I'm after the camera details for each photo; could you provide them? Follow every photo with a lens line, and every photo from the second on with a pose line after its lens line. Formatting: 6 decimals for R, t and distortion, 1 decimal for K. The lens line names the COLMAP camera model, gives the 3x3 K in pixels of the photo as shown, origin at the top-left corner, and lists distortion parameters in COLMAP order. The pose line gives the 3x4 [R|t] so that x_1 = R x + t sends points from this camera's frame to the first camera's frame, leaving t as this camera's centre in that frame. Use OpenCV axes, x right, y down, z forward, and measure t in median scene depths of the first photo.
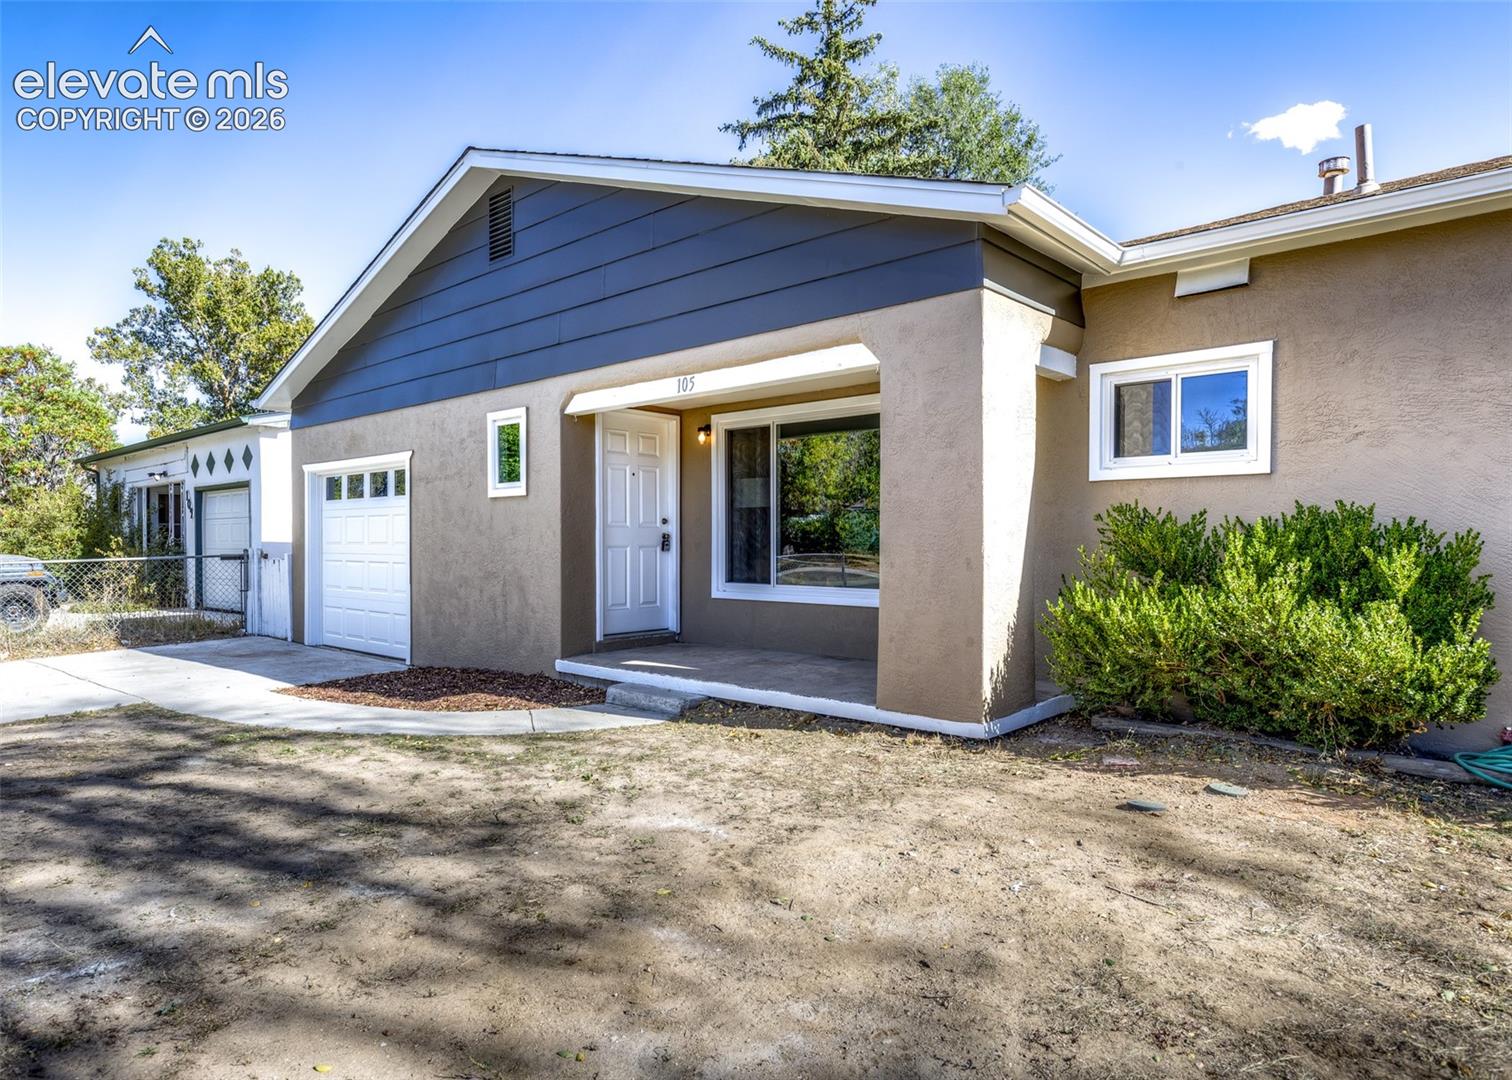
lens RADIAL K [[873.4, 0, 756.2], [0, 873.4, 543.0], [0, 0, 1]] dist [0.027484, -0.001054]
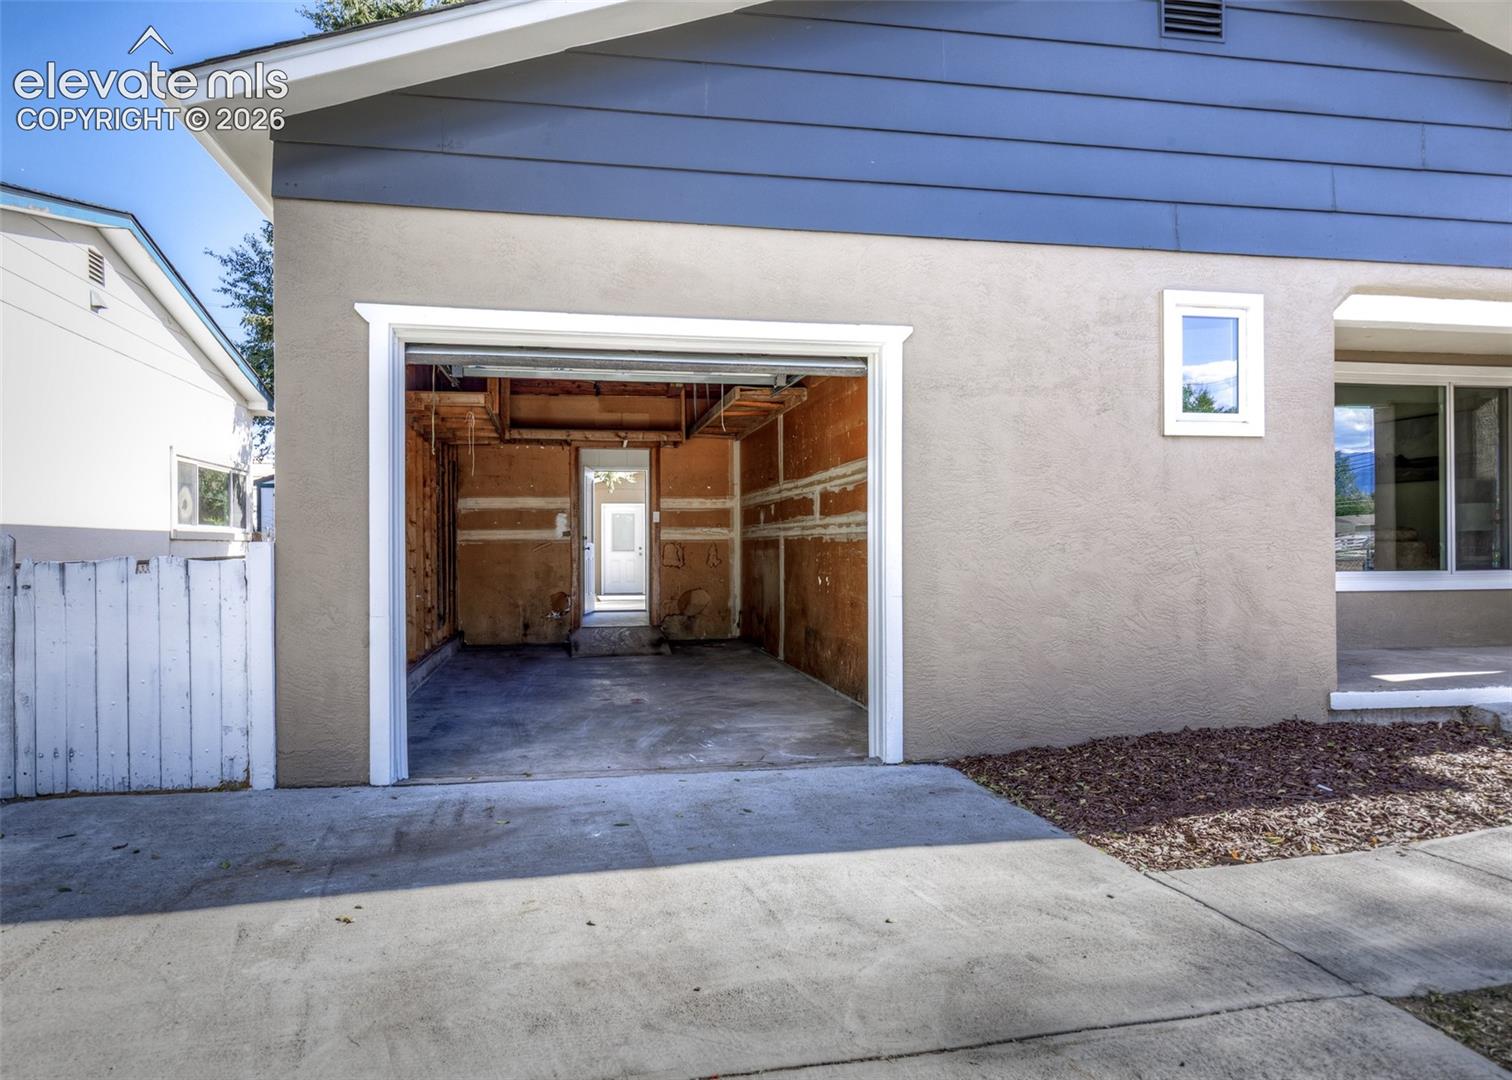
lens RADIAL K [[873.4, 0, 756.9], [0, 873.4, 542.9], [0, 0, 1]] dist [0.027484, -0.001054]
pose [[0.608397, 0.000653, 0.793632, -0.936367], [0.002660, 0.999992, -0.002861, 0.020383], [-0.793628, 0.003851, 0.608391, 0.863376]]
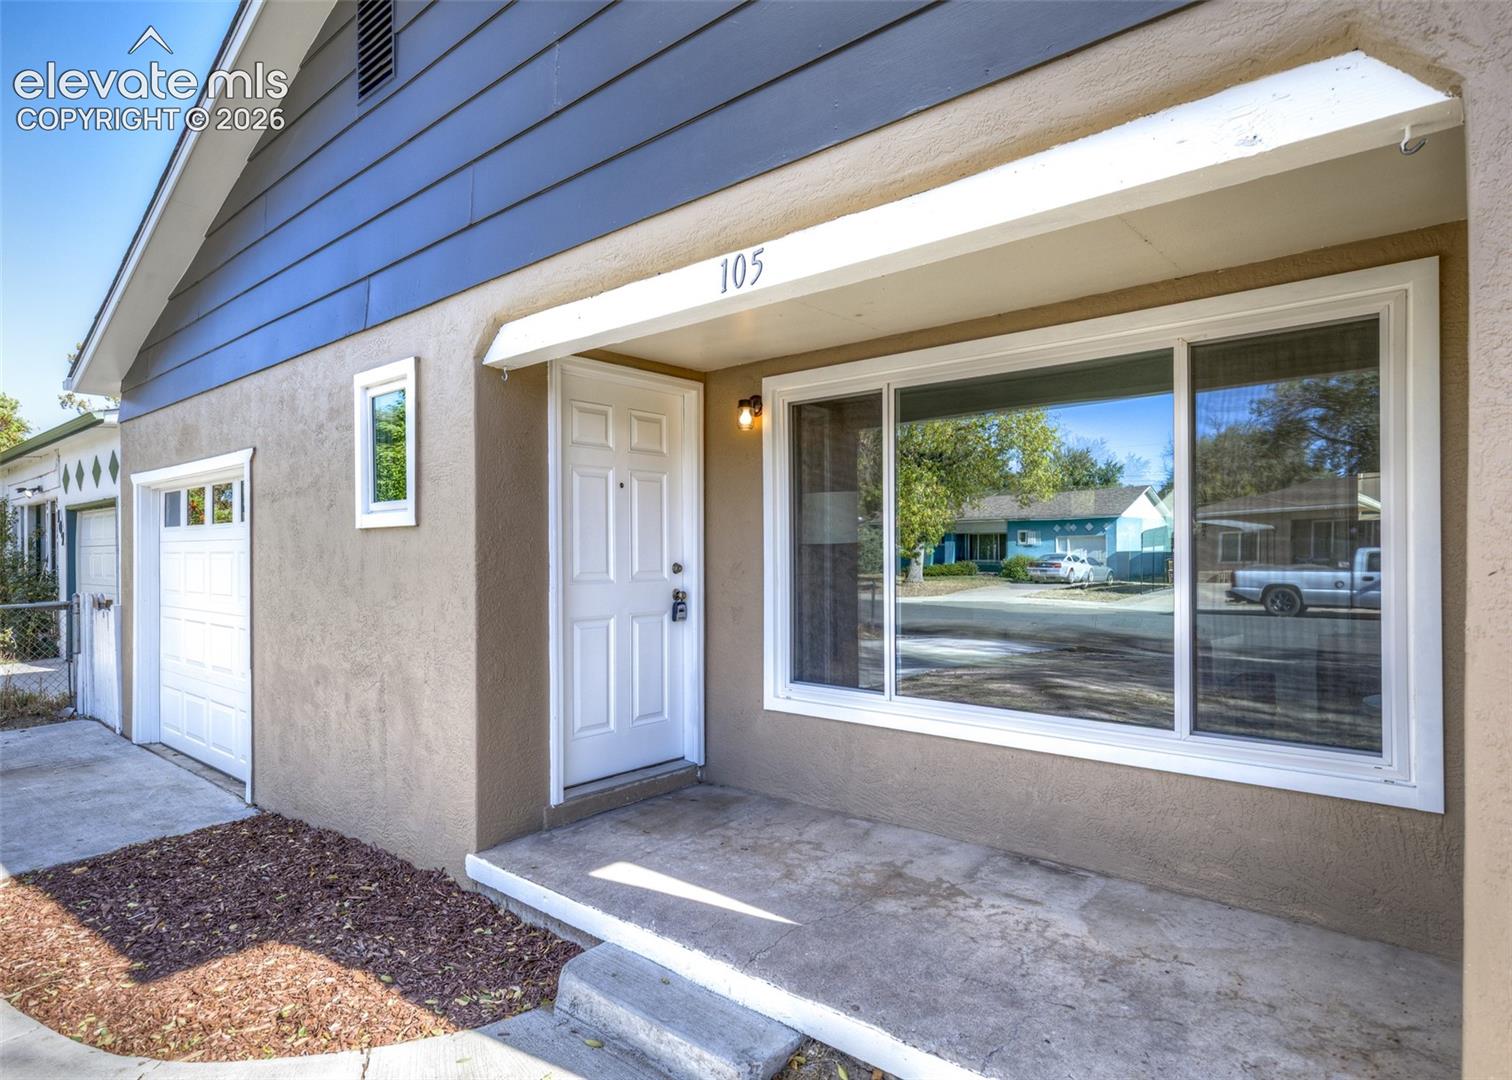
lens RADIAL K [[842.2, 0, 759.4], [0, 842.2, 546.5], [0, 0, 1]] dist [0.000854, -0.001006]
pose [[0.999856, -0.003427, 0.016631, -0.062618], [0.003578, 0.999953, -0.009036, -0.035008], [-0.016600, 0.009095, 0.999821, 0.469491]]
